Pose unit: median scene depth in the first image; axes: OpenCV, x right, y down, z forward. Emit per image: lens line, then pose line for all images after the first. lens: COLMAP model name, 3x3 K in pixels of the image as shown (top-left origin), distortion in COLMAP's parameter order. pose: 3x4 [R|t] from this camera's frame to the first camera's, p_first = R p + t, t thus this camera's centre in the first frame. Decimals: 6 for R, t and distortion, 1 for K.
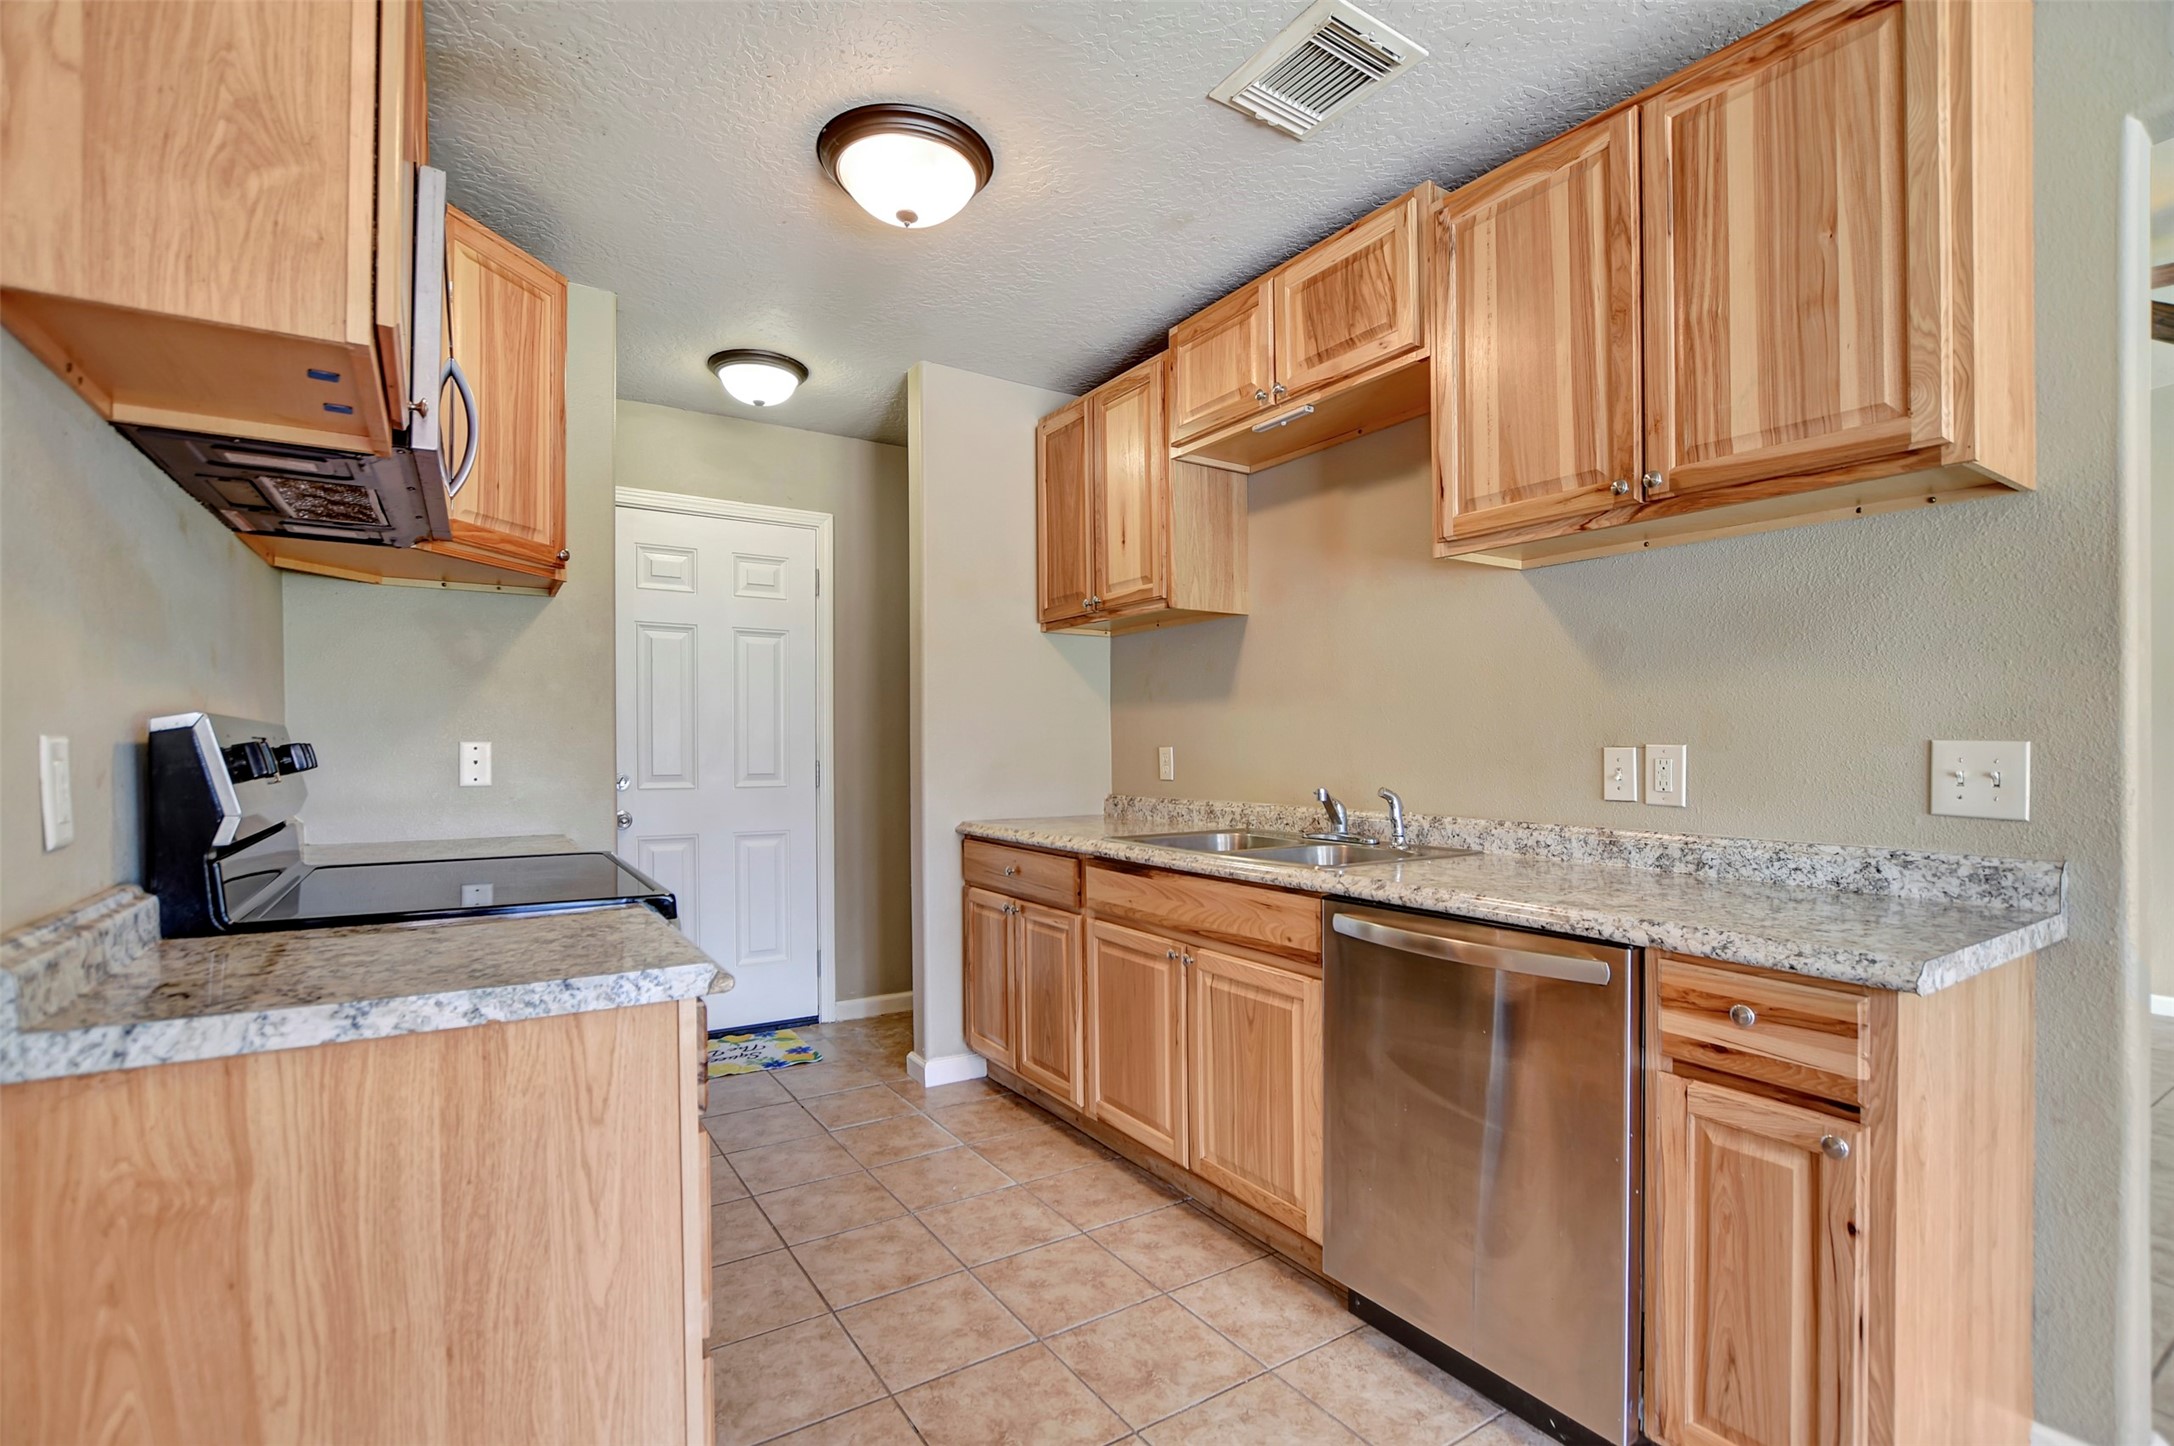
lens RADIAL K [[969.3, 0, 1064.2], [0, 969.3, 761.3], [0, 0, 1]] dist [-0.020789, 0.000586]
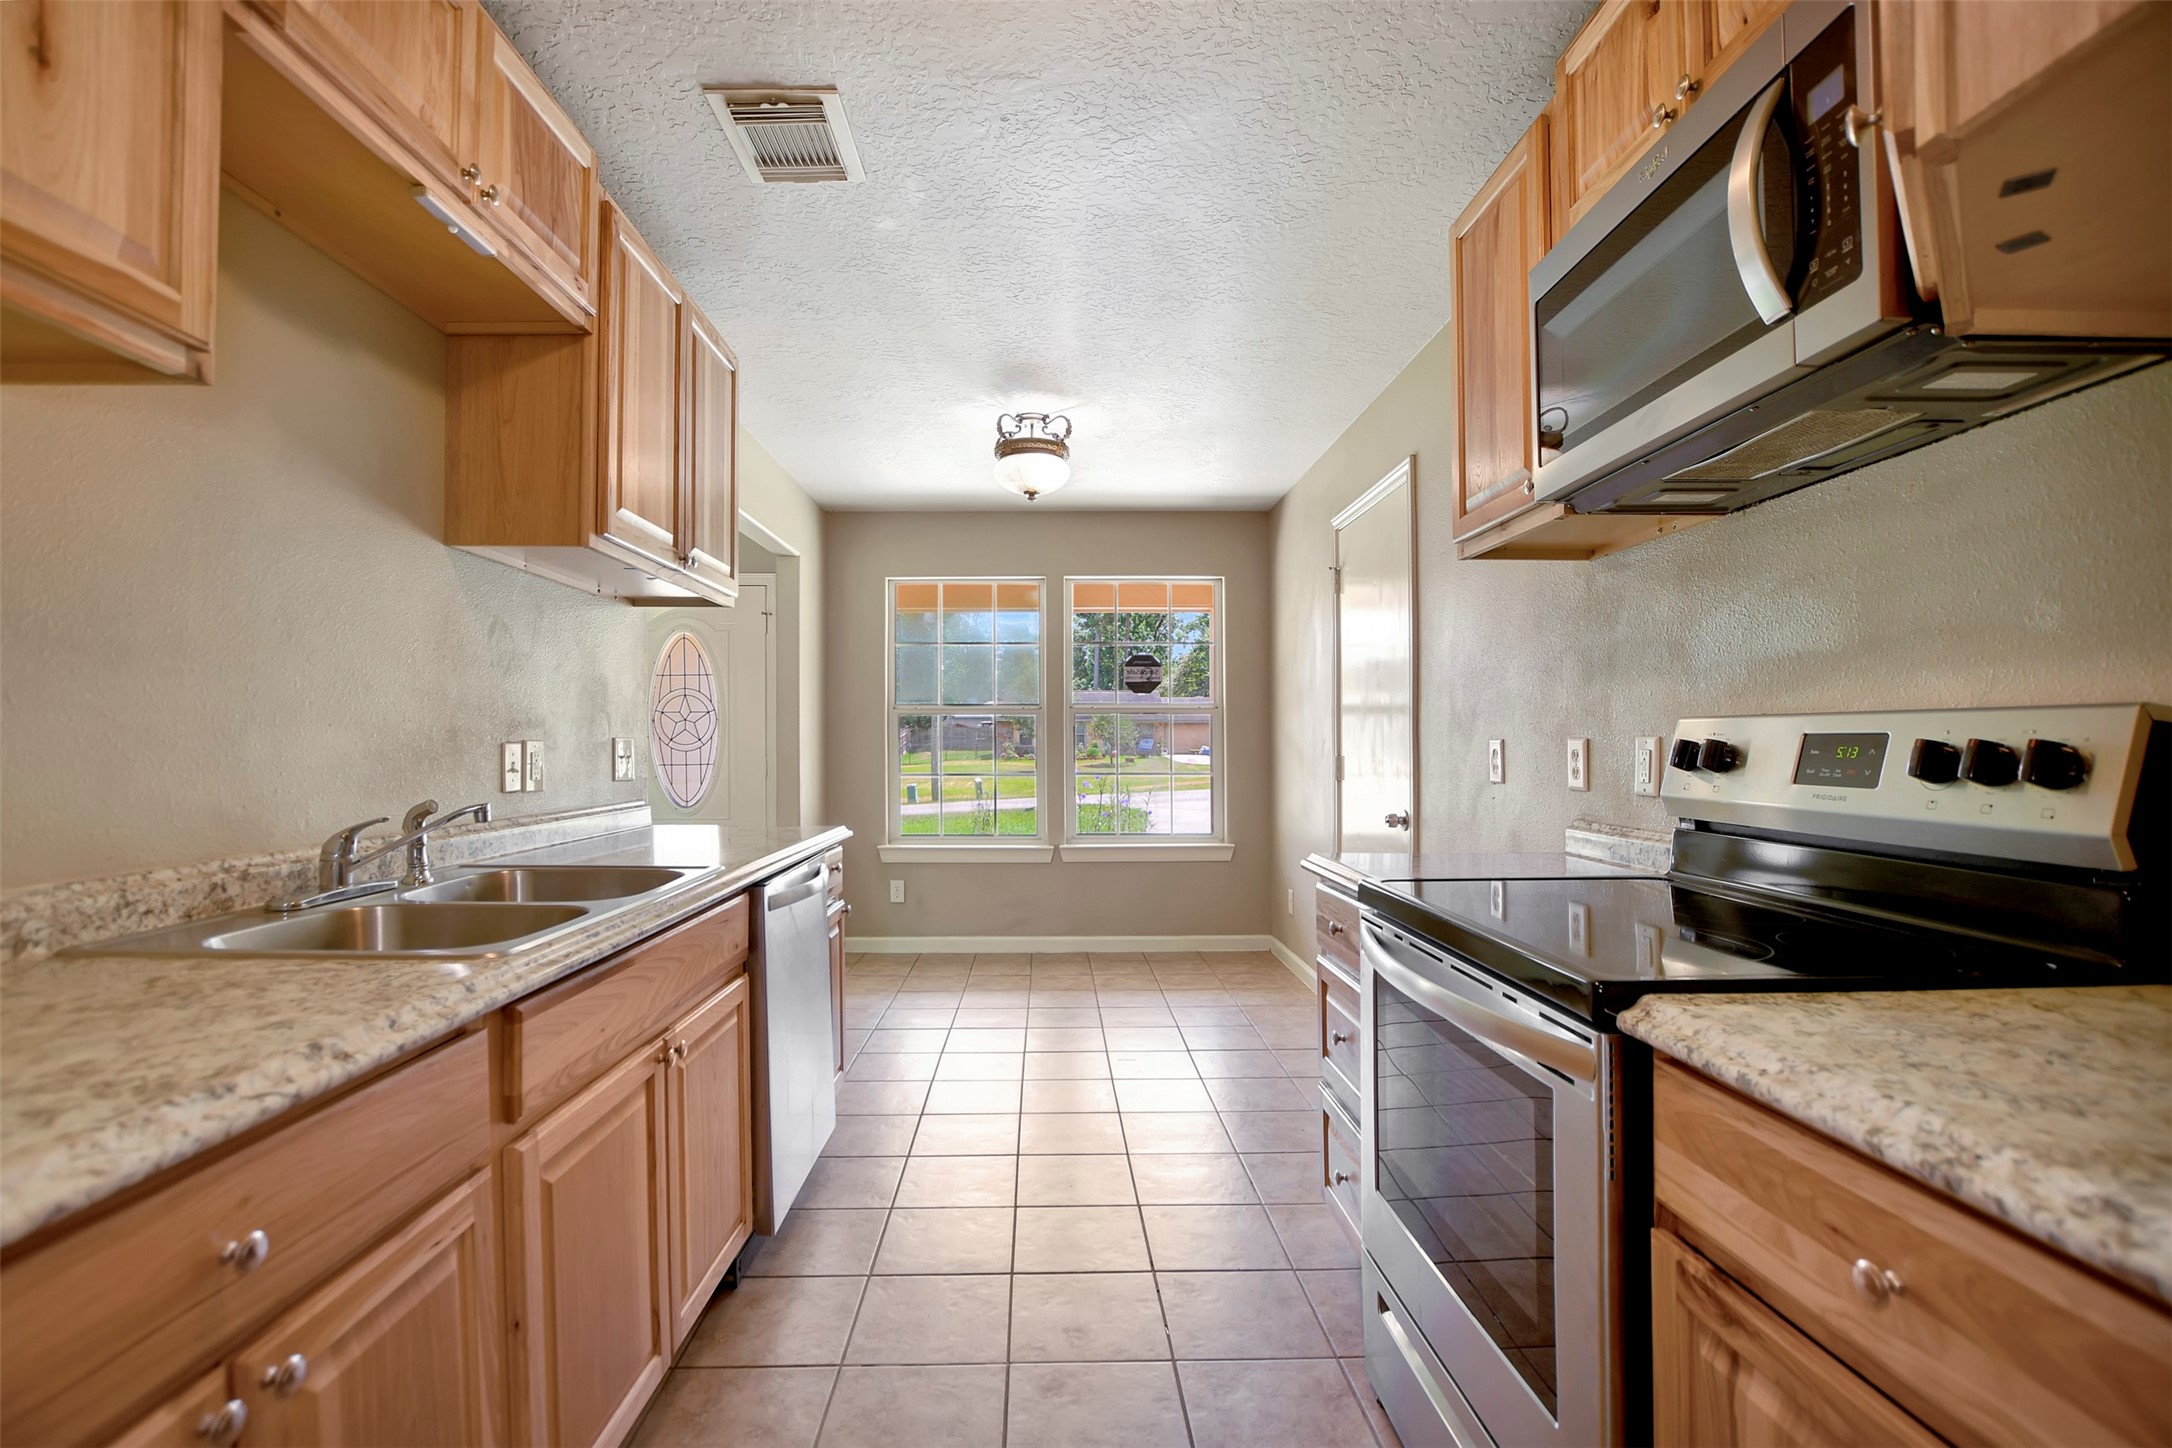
lens RADIAL K [[984.9, 0, 1078.8], [0, 984.9, 737.5], [0, 0, 1]] dist [-0.024949, 0.000558]
pose [[-0.859544, 0.001000, 0.511062, -0.532417], [0.007505, 0.999915, 0.010666, -0.027630], [-0.511007, 0.013003, -0.859478, 1.606725]]
